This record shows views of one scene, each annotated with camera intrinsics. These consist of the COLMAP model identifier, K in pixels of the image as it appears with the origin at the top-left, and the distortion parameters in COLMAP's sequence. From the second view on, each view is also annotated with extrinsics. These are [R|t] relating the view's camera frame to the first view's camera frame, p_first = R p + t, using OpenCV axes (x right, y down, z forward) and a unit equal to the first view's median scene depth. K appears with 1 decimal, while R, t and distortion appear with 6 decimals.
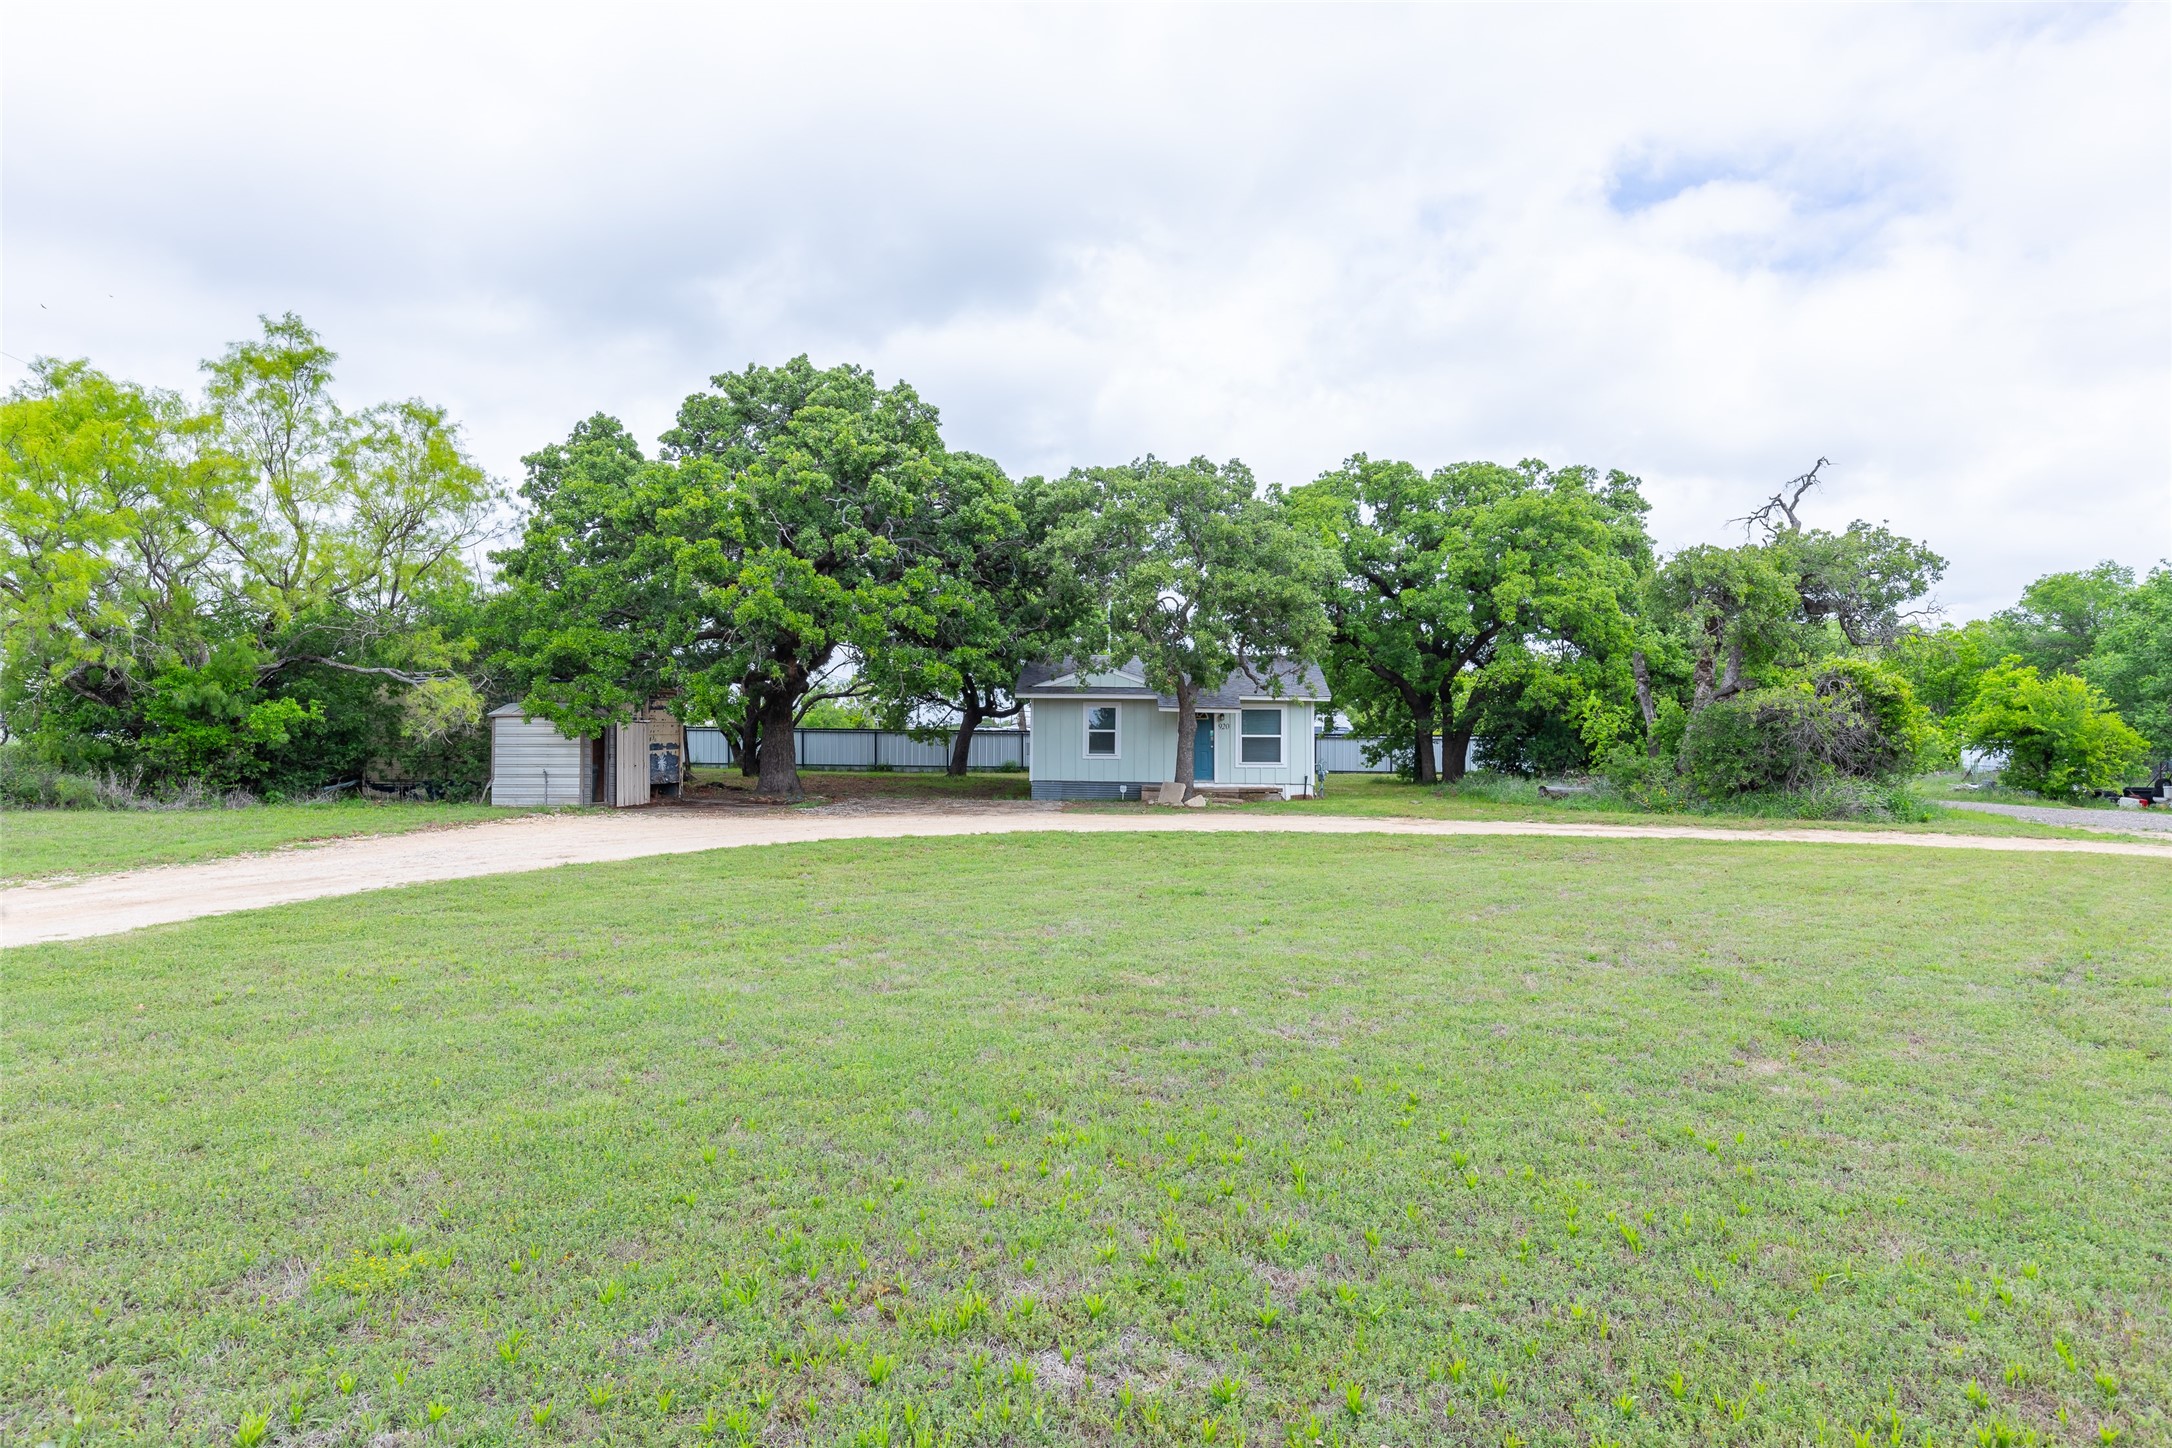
lens RADIAL K [[1321.4, 0, 1077.3], [0, 1321.4, 721.4], [0, 0, 1]] dist [-0.009286, 0.001040]
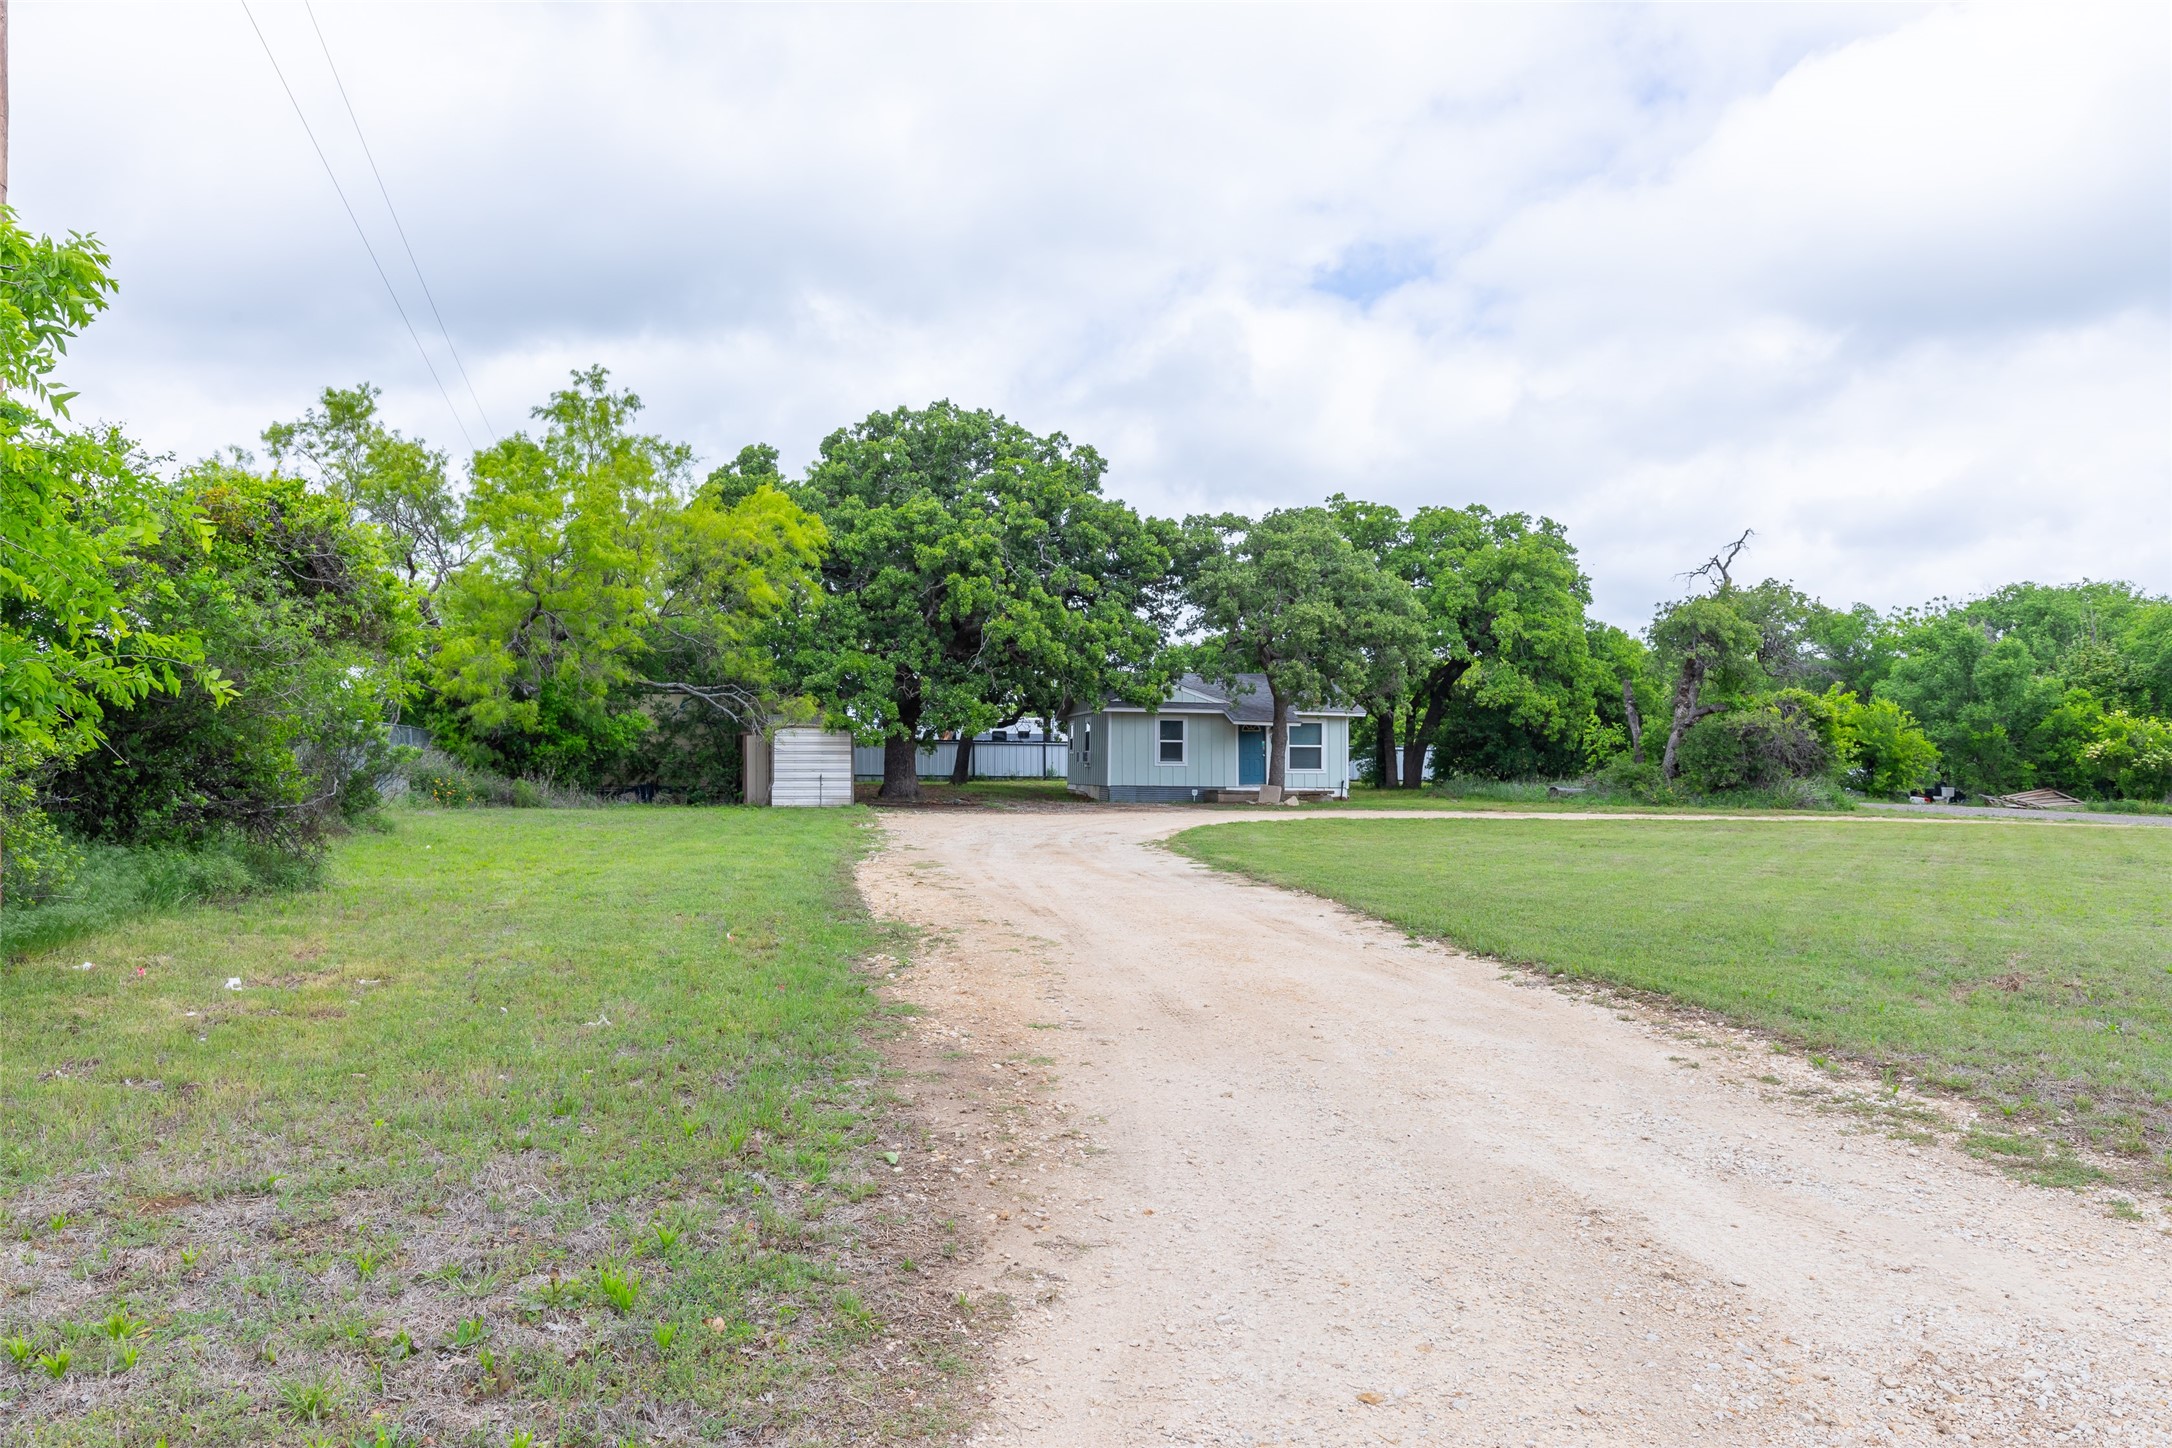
lens RADIAL K [[1553.5, 0, 1087.6], [0, 1553.5, 742.2], [0, 0, 1]] dist [-0.001890, -0.000249]
pose [[0.966259, 0.003095, 0.257553, -0.393197], [-0.005305, 0.999955, 0.007887, -0.001966], [-0.257517, -0.008987, 0.966232, -0.258527]]
